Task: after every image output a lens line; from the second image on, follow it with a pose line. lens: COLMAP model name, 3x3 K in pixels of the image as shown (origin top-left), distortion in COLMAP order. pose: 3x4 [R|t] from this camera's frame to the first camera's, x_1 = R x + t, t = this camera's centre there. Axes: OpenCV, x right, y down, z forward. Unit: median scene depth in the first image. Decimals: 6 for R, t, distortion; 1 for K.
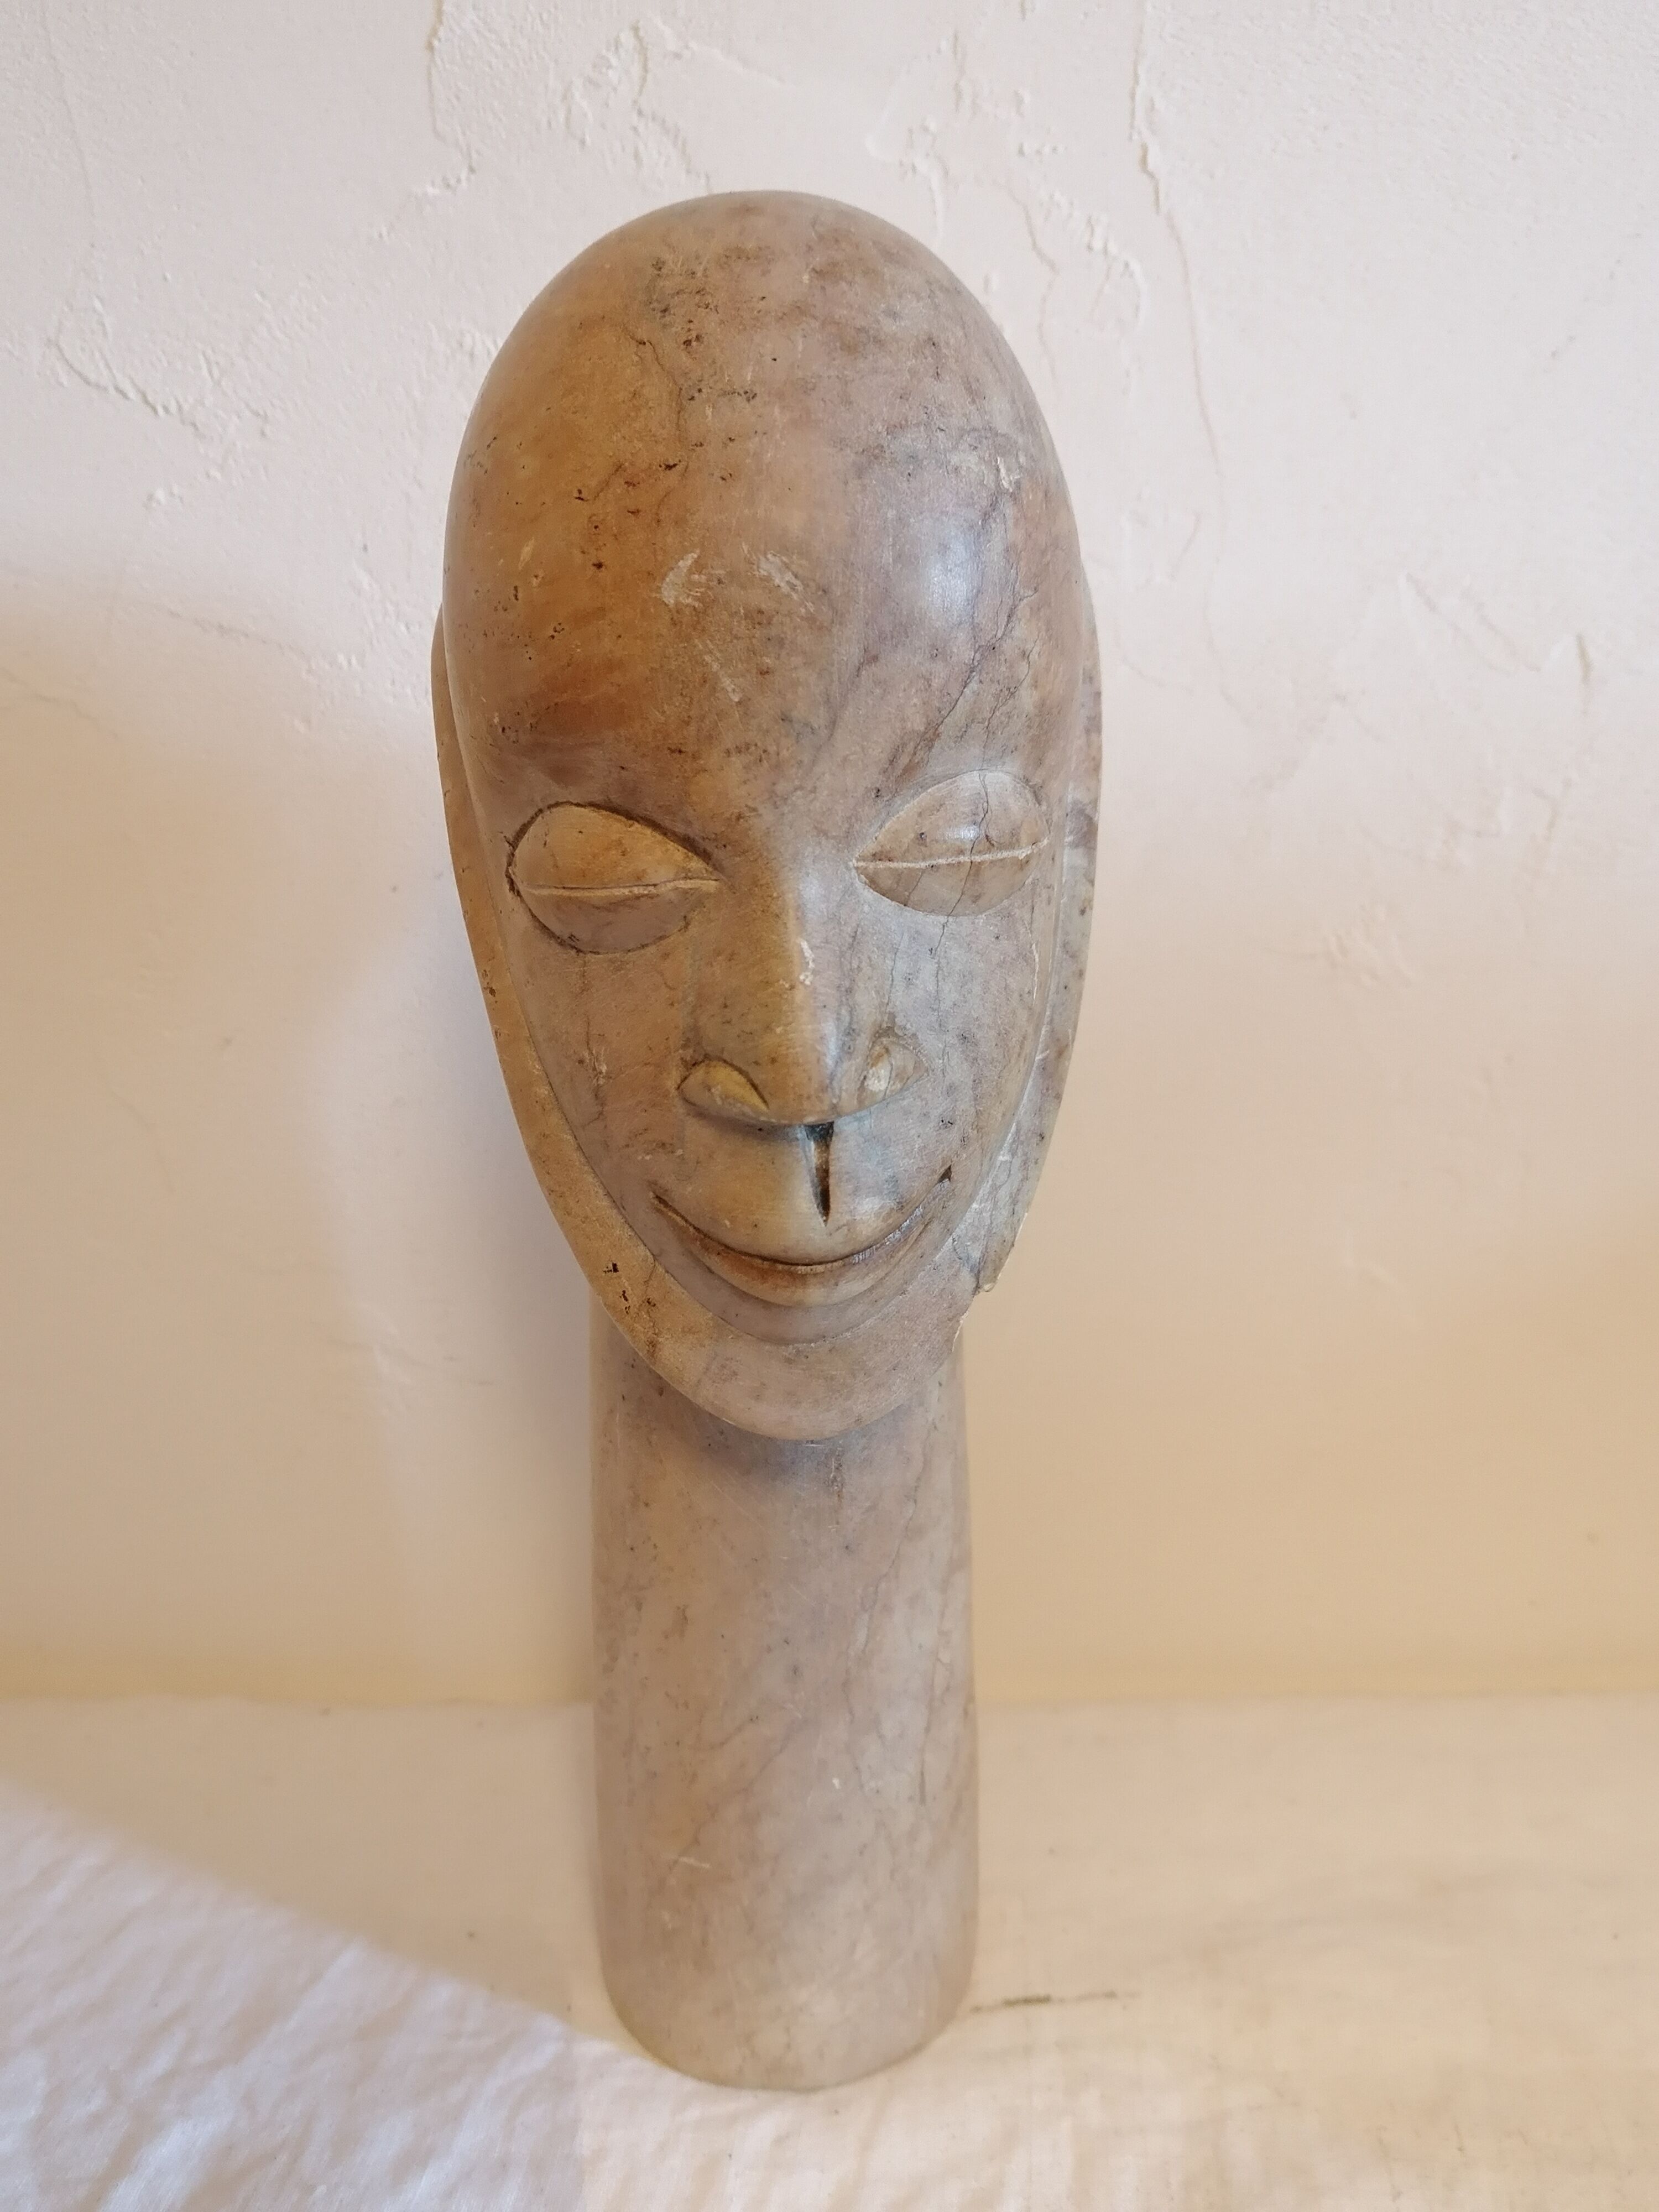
lens RADIAL K [[1946.5, 0, 822.0], [0, 1946.5, 1049.0], [0, 0, 1]] dist [-0.012084, 0.000670]
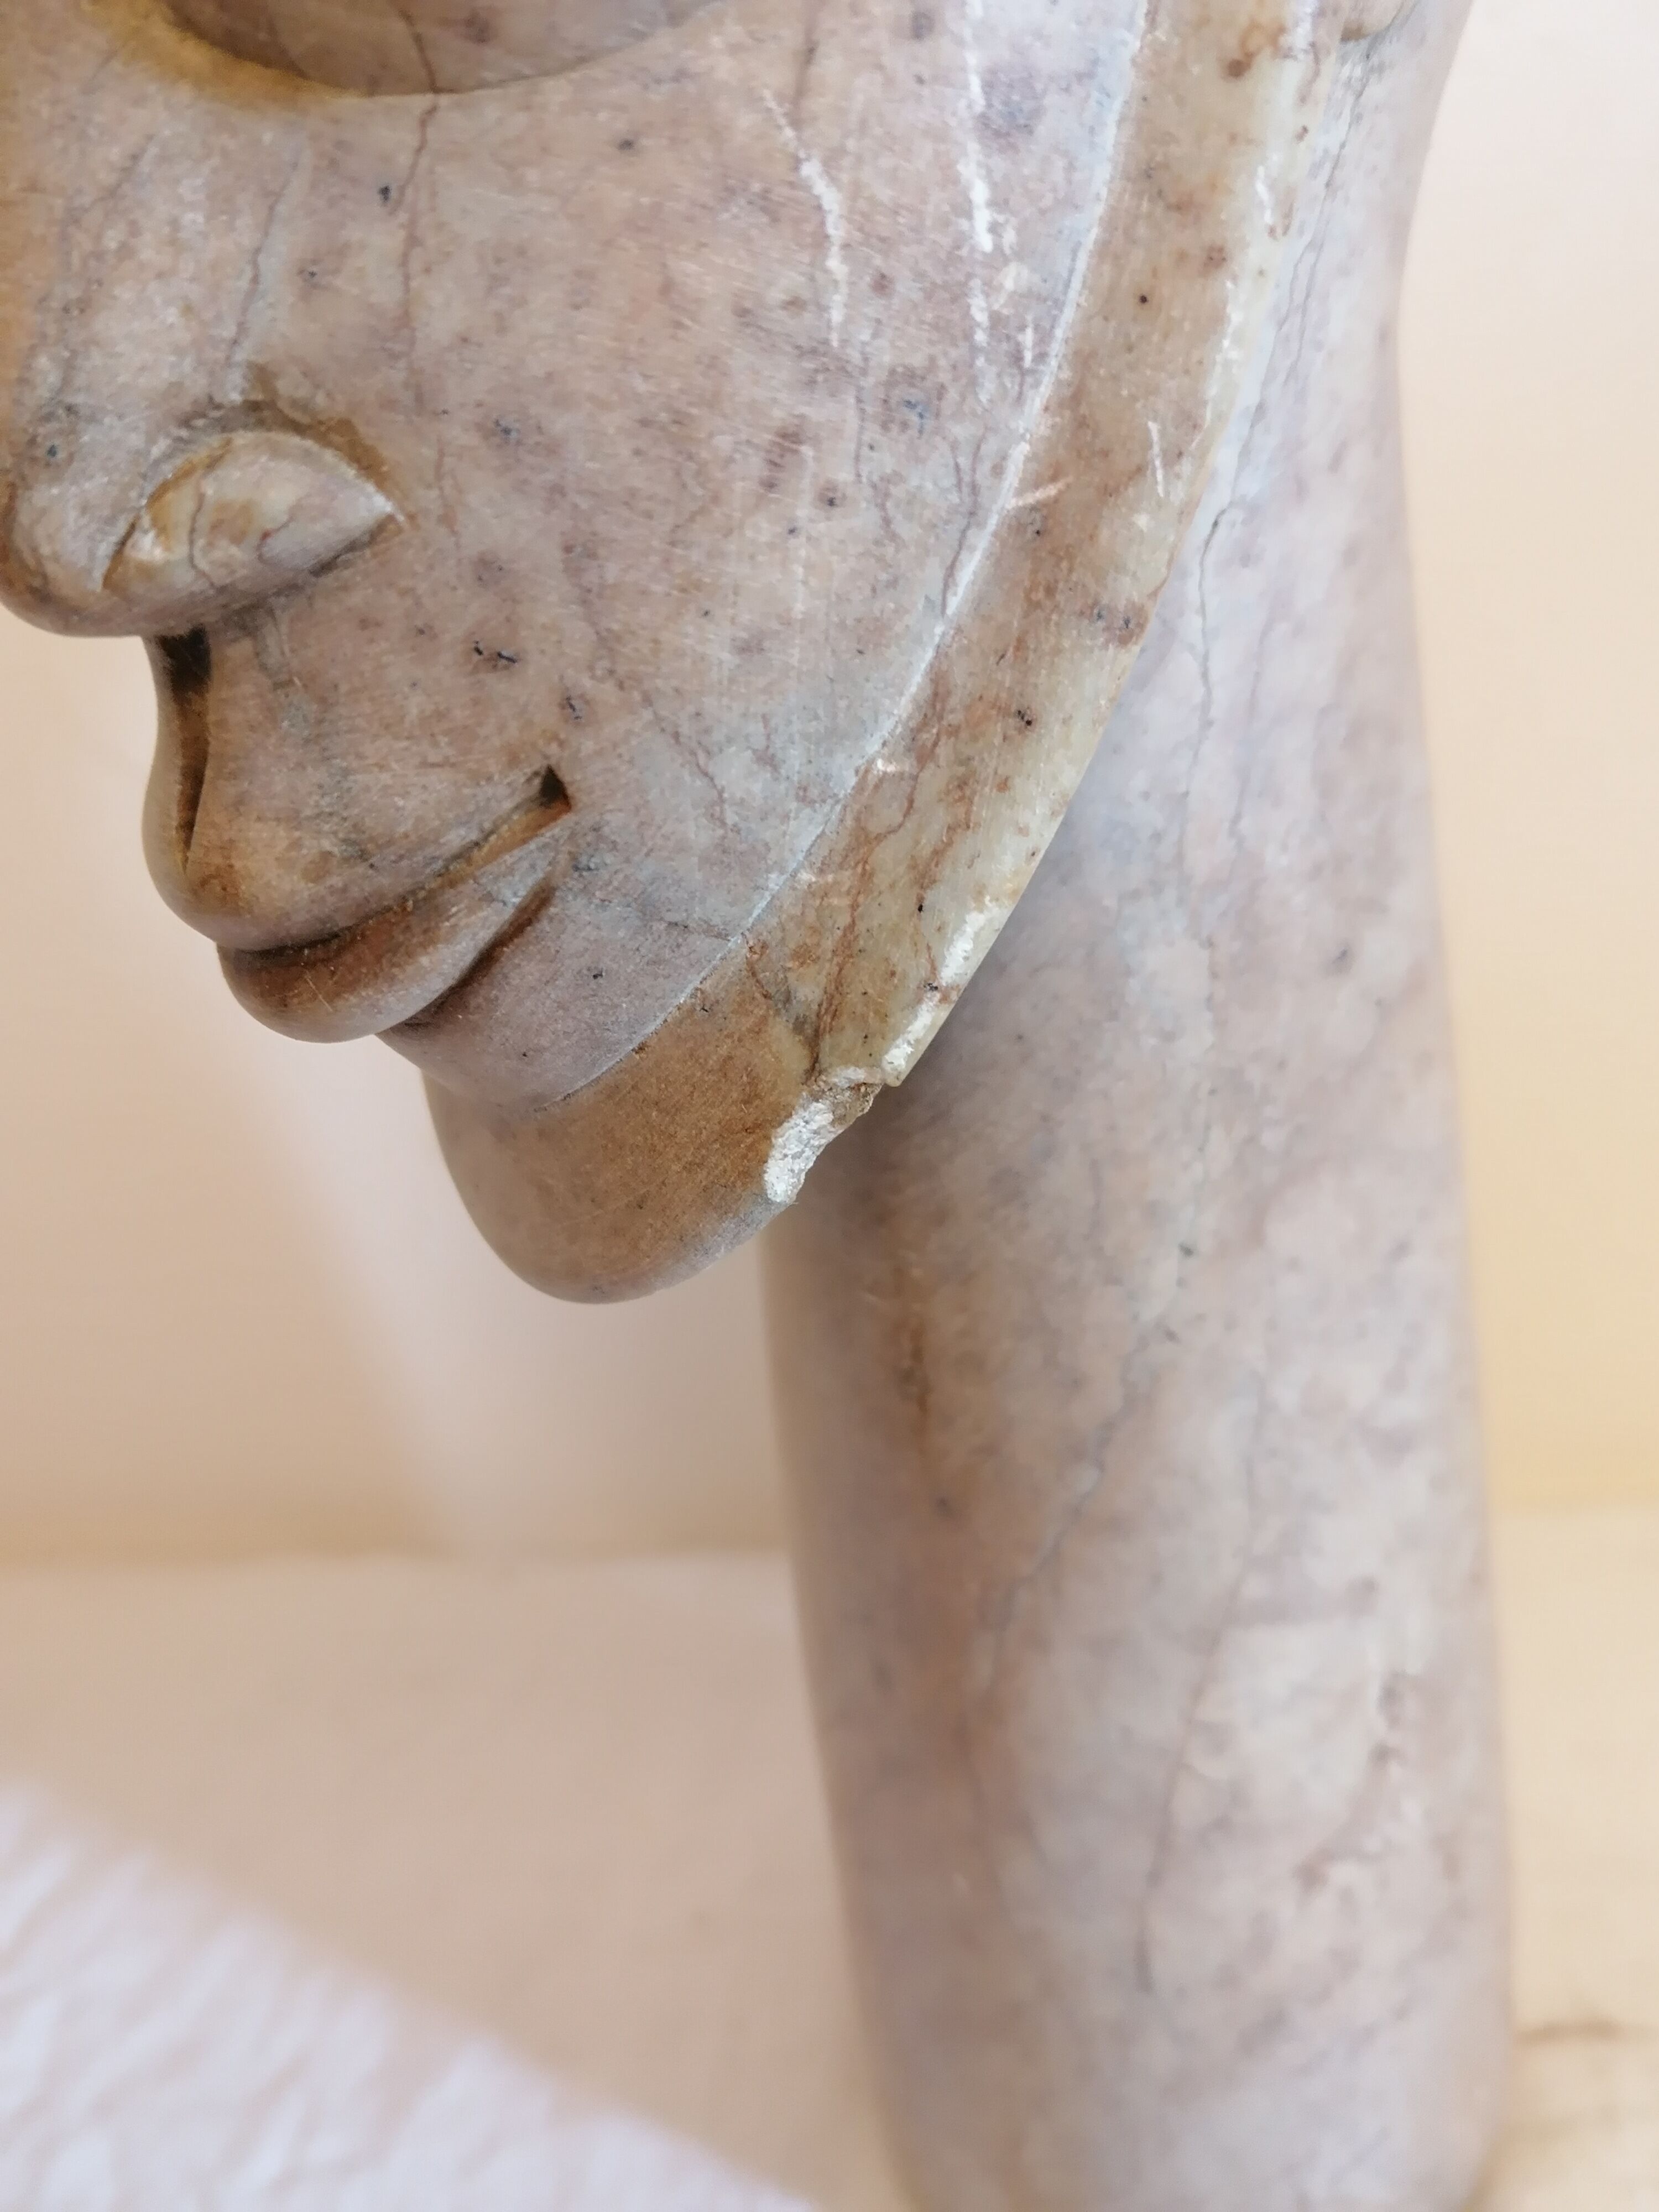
lens RADIAL K [[1946.5, 0, 822.0], [0, 1946.5, 1049.0], [0, 0, 1]] dist [-0.012084, 0.000670]
pose [[0.639700, 0.194114, -0.743709, 0.355734], [-0.020307, 0.971515, 0.236106, 0.017400], [0.768356, -0.135934, 0.625420, 0.671505]]
